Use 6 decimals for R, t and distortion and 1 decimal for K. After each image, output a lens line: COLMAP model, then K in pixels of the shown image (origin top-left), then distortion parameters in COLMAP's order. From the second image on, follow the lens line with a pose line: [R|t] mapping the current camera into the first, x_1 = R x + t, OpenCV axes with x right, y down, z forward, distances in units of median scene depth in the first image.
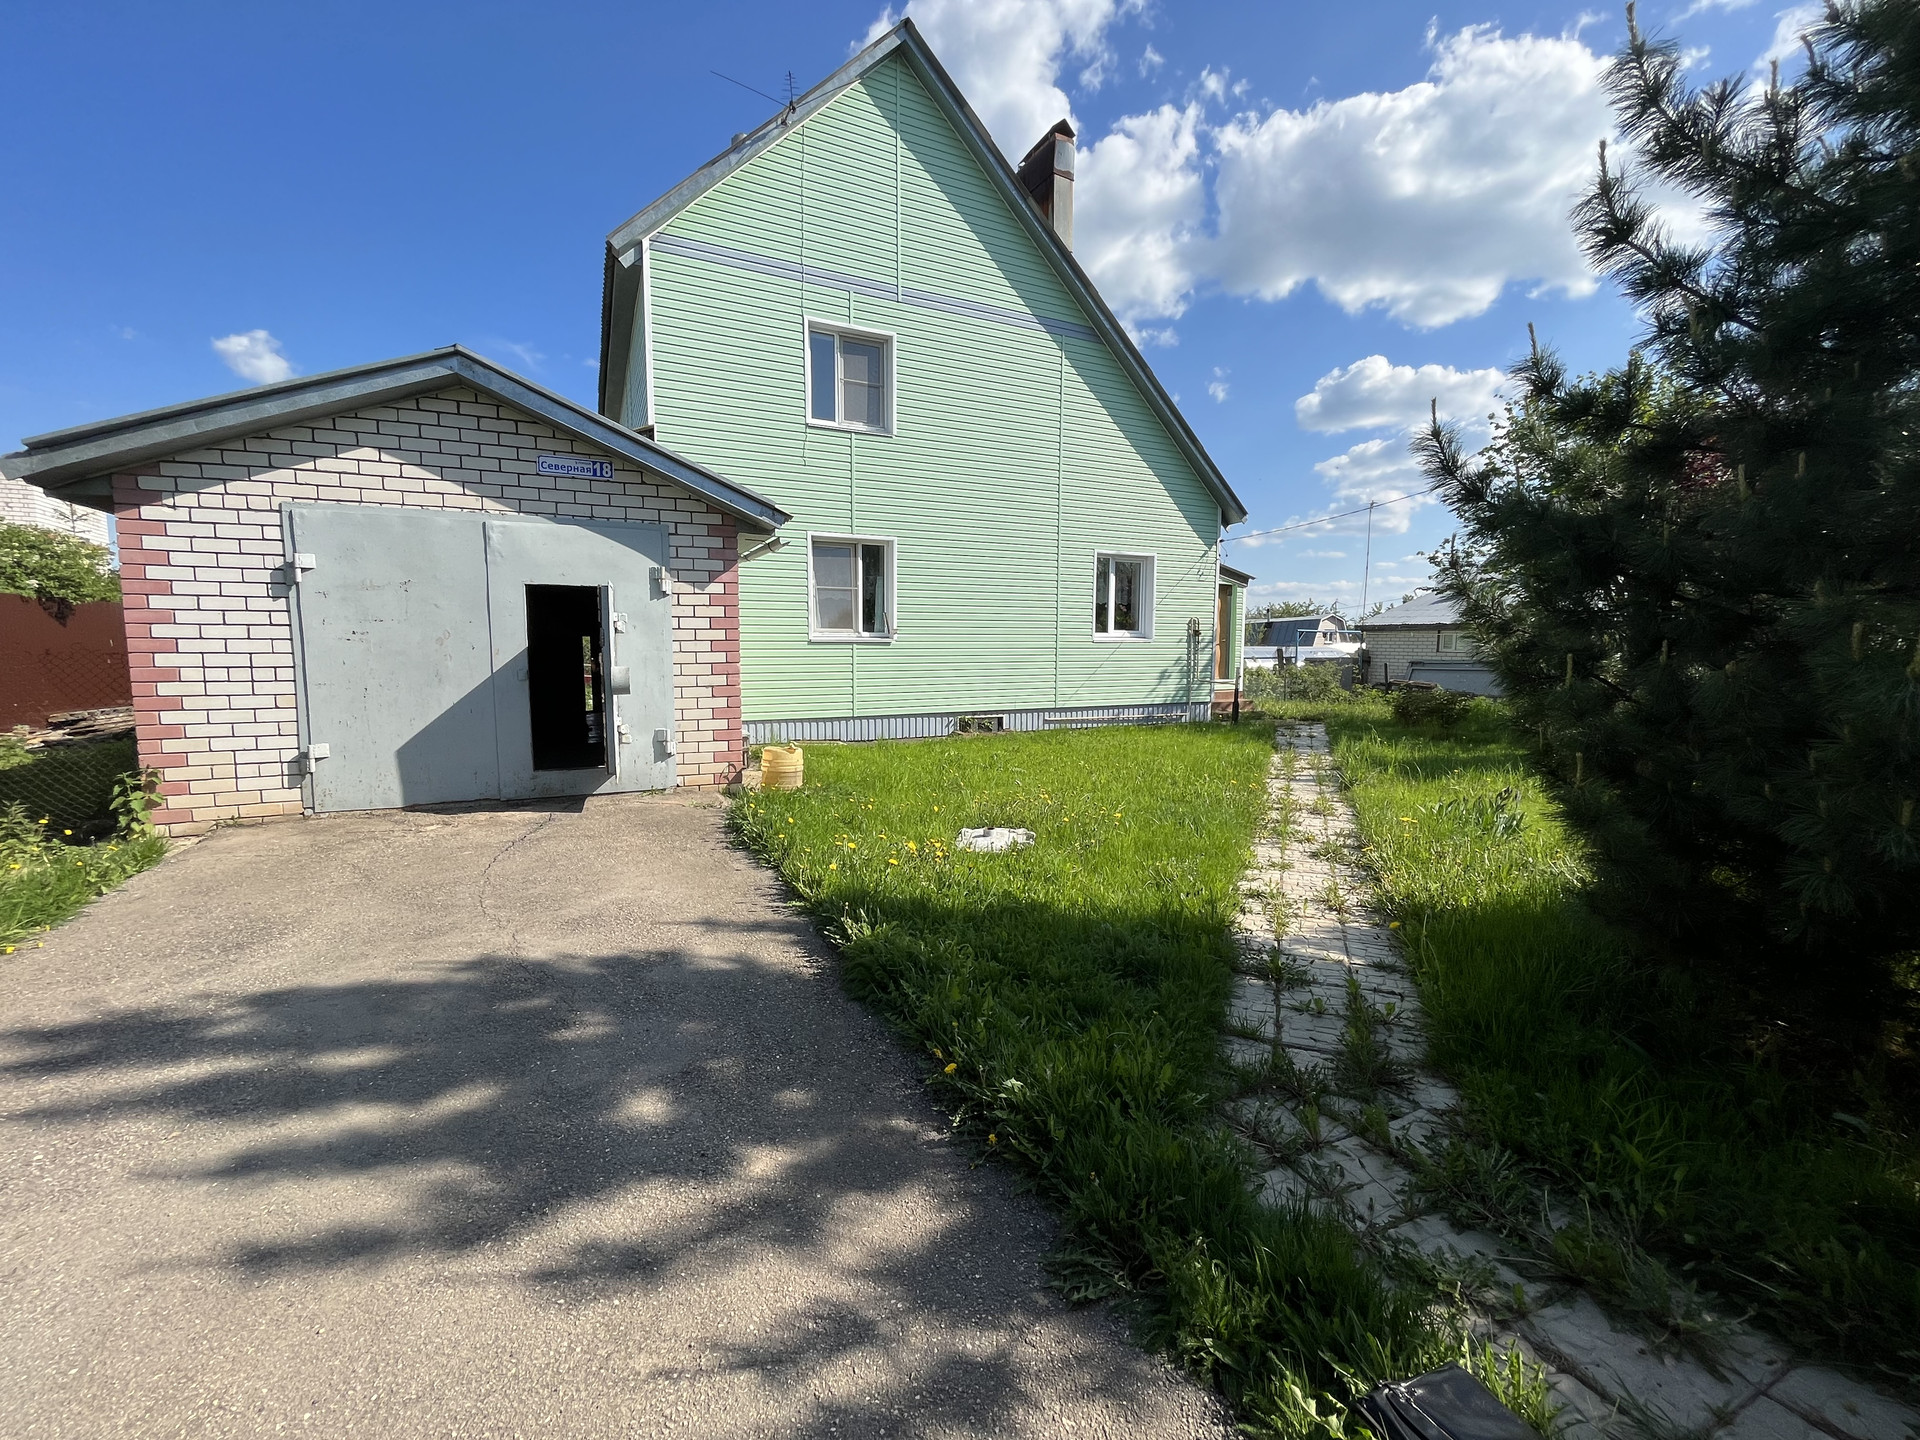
lens RADIAL K [[772.8, 0, 956.7], [0, 772.8, 718.7], [0, 0, 1]] dist [0.002707, -0.001408]
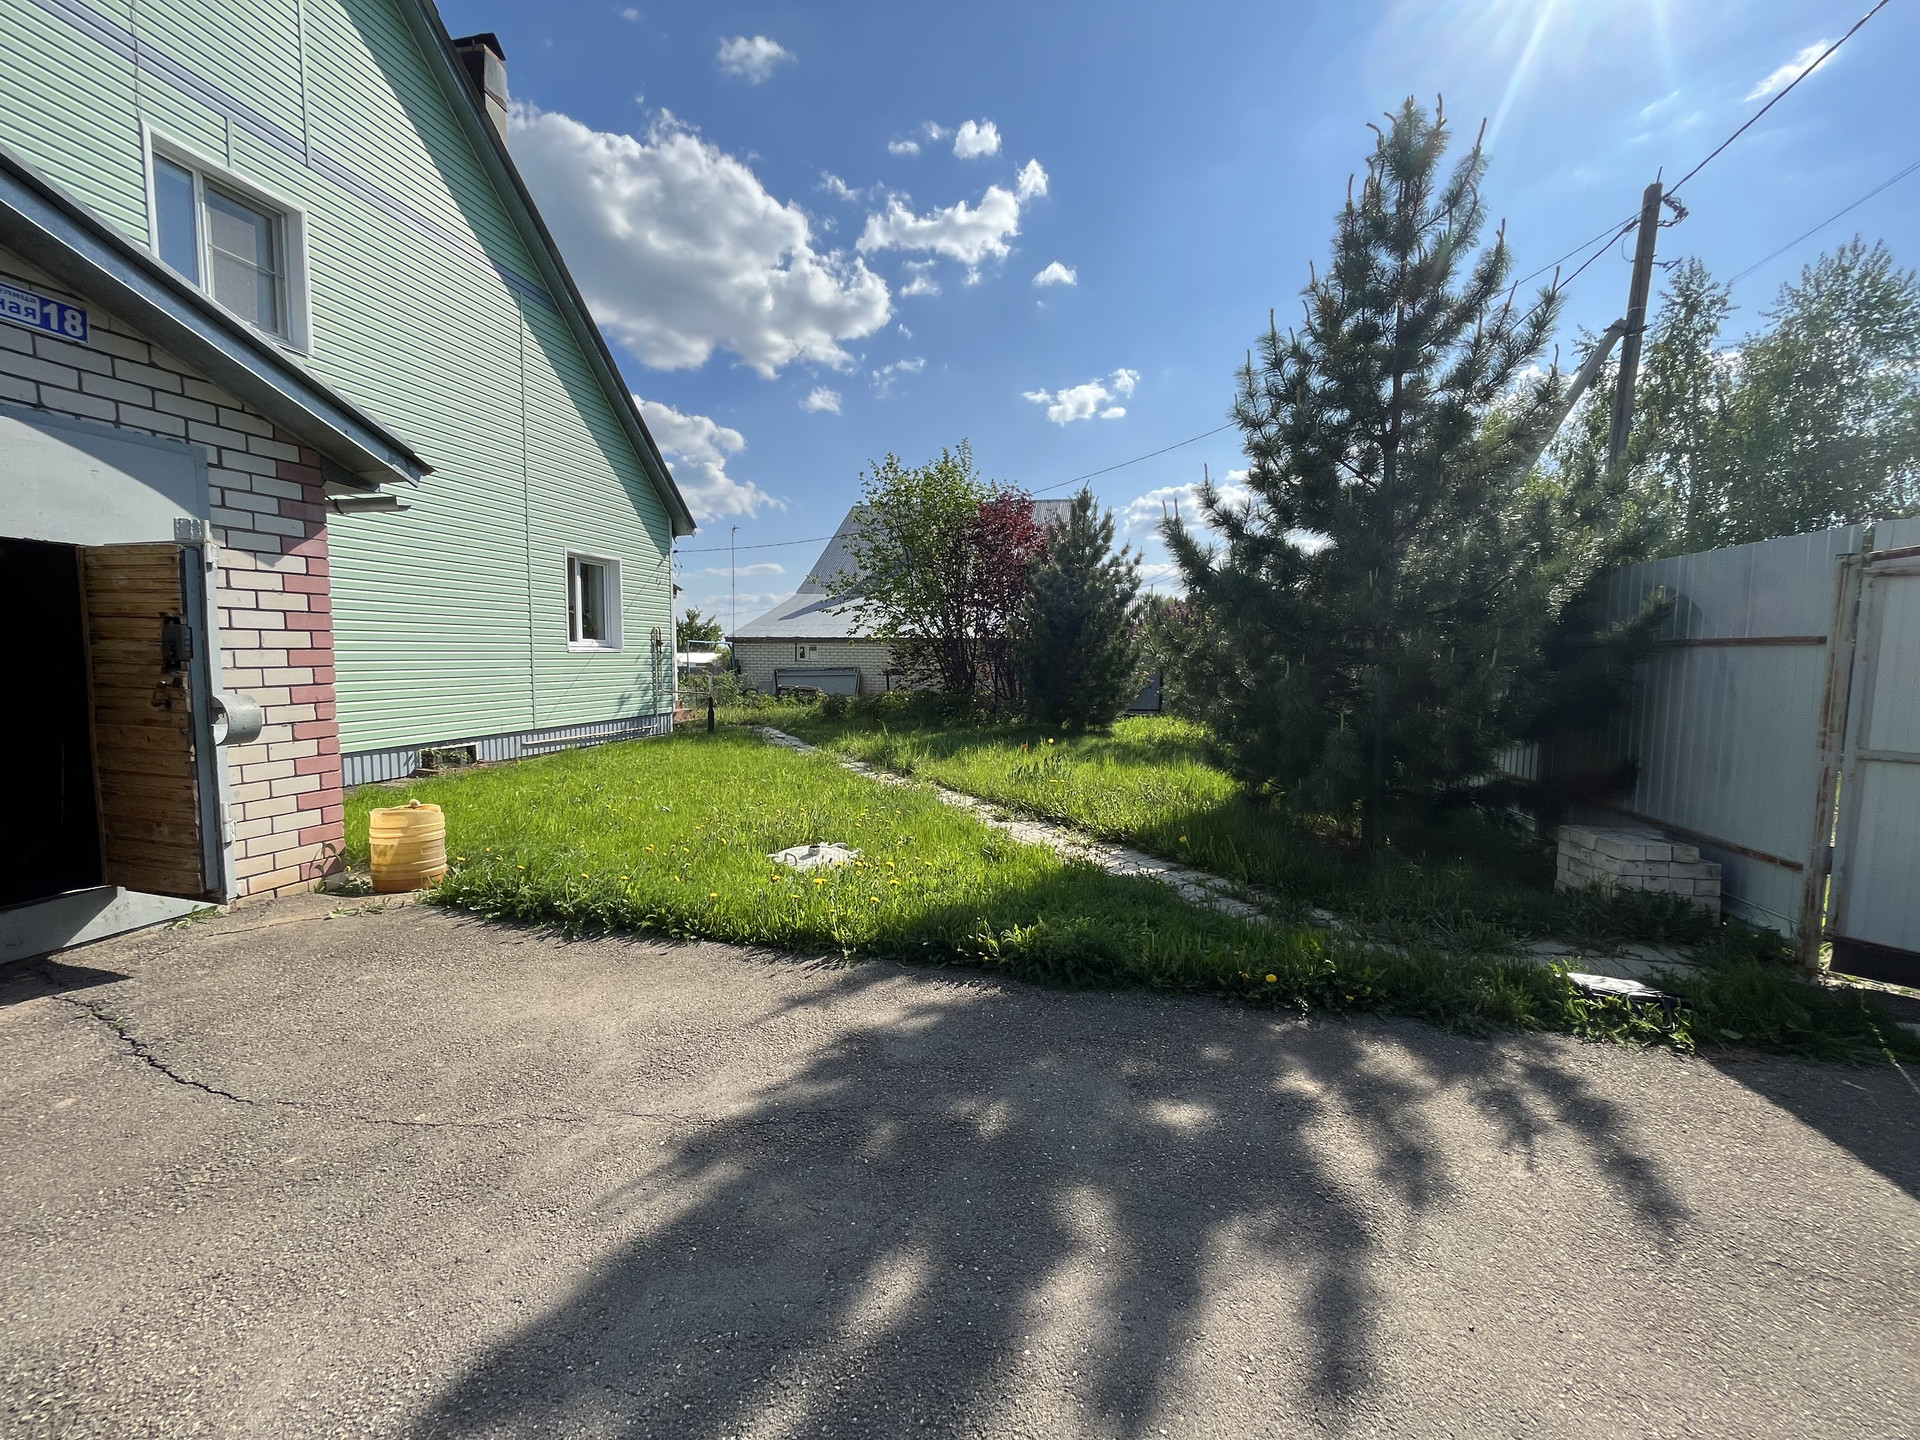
lens RADIAL K [[772.8, 0, 956.7], [0, 772.8, 715.4], [0, 0, 1]] dist [0.002707, -0.001408]
pose [[0.617742, -0.059782, 0.784105, -0.484370], [0.073272, 0.997144, 0.018299, -0.020947], [-0.782960, 0.046149, 0.620359, 0.208216]]
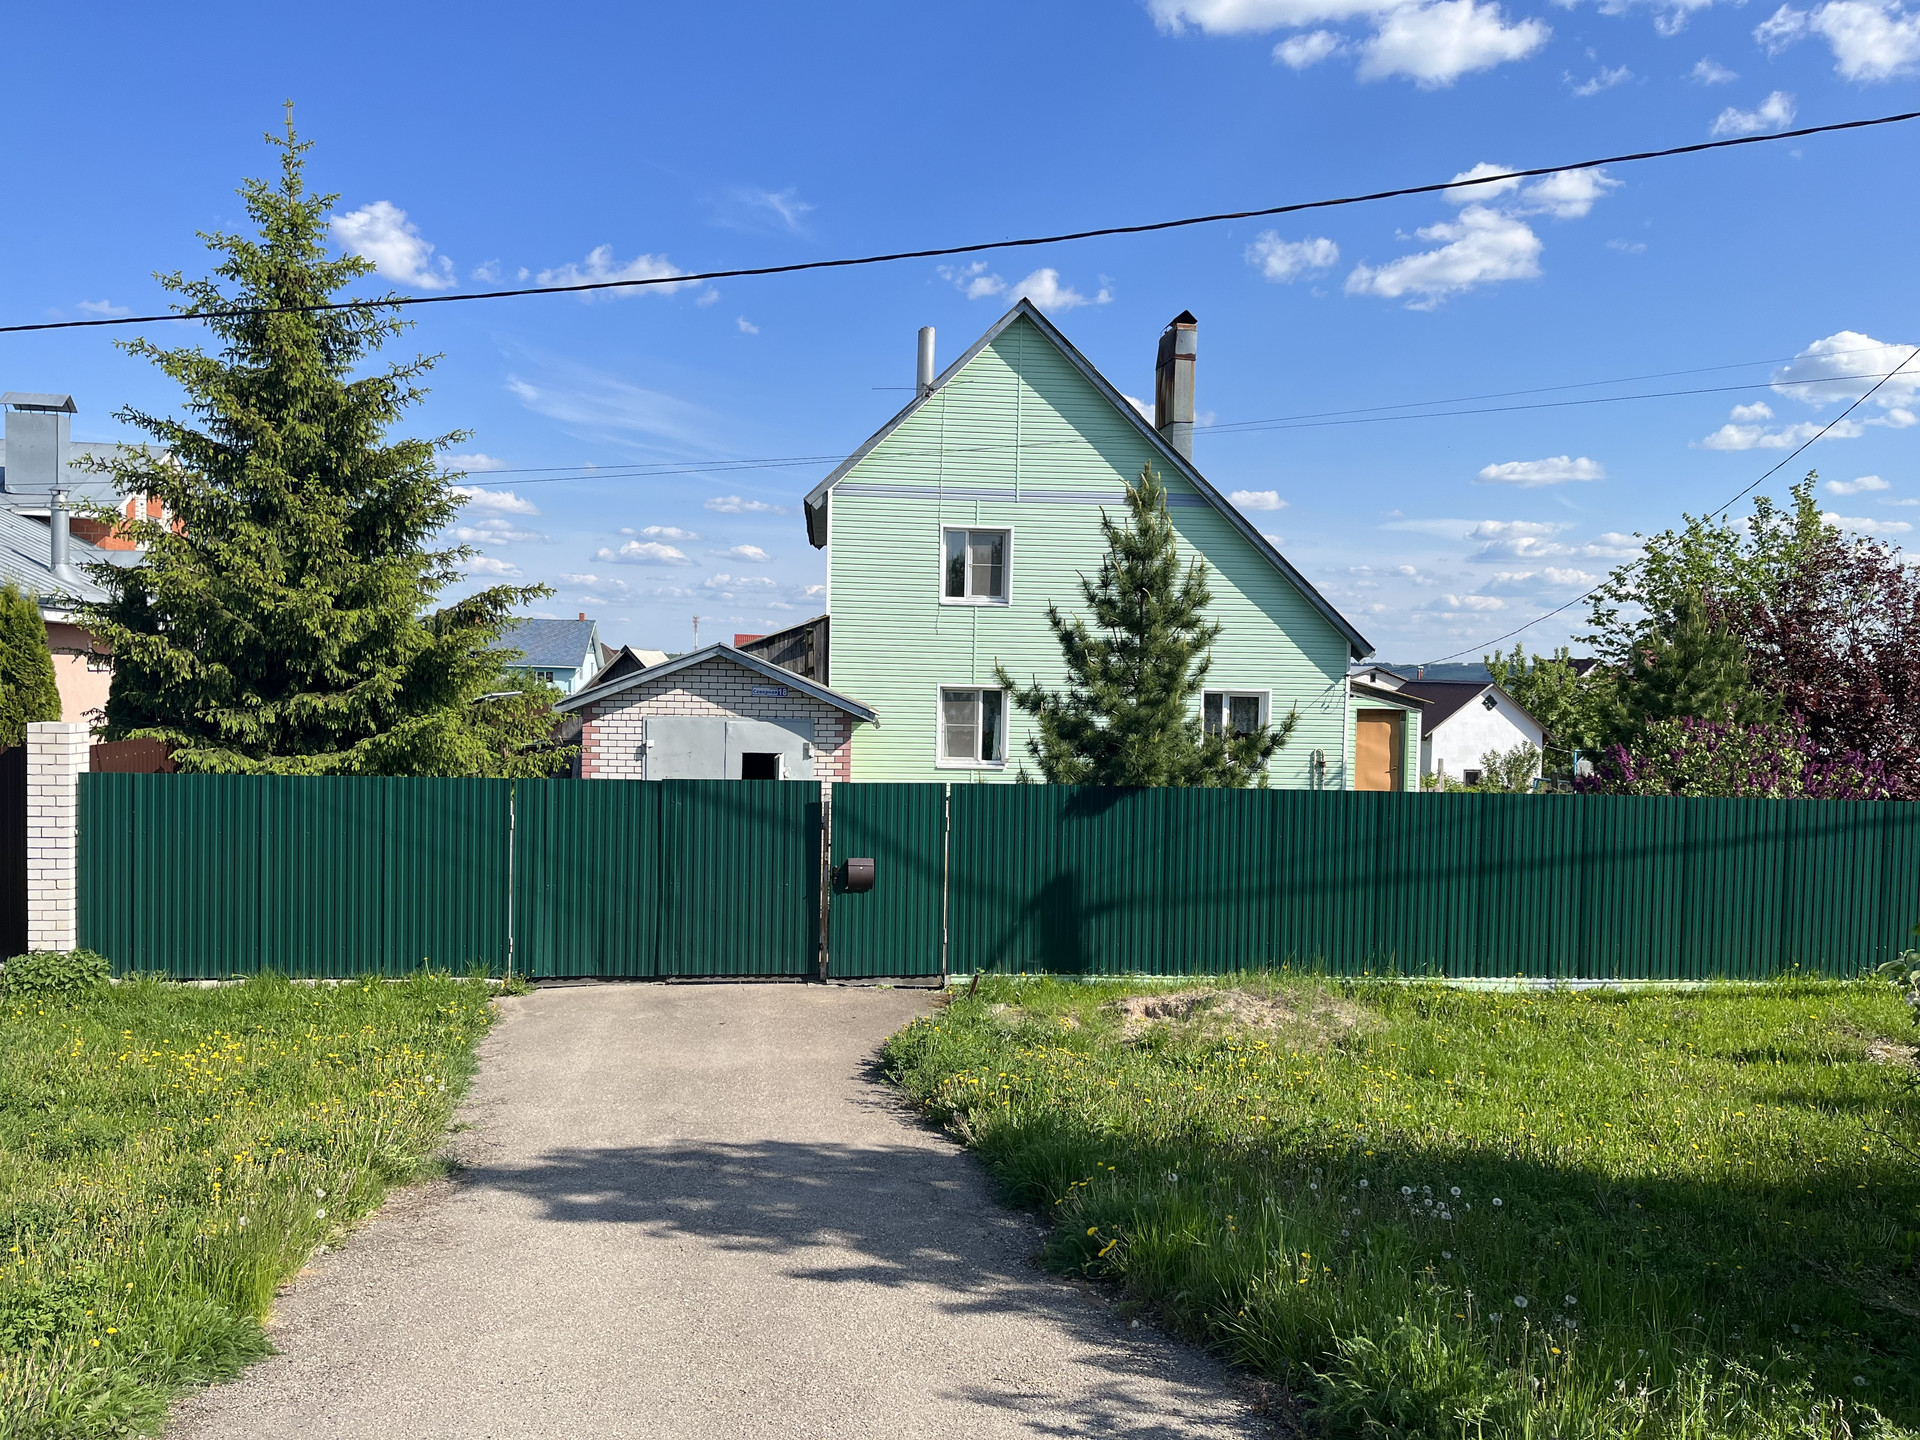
lens RADIAL K [[1472.4, 0, 954.0], [0, 1472.4, 719.9], [0, 0, 1]] dist [0.011049, 0.000480]
pose [[0.936872, 0.022789, -0.348929, 1.118079], [-0.048626, 0.996669, -0.065468, -0.038360], [0.346275, 0.078302, 0.934860, -2.075148]]
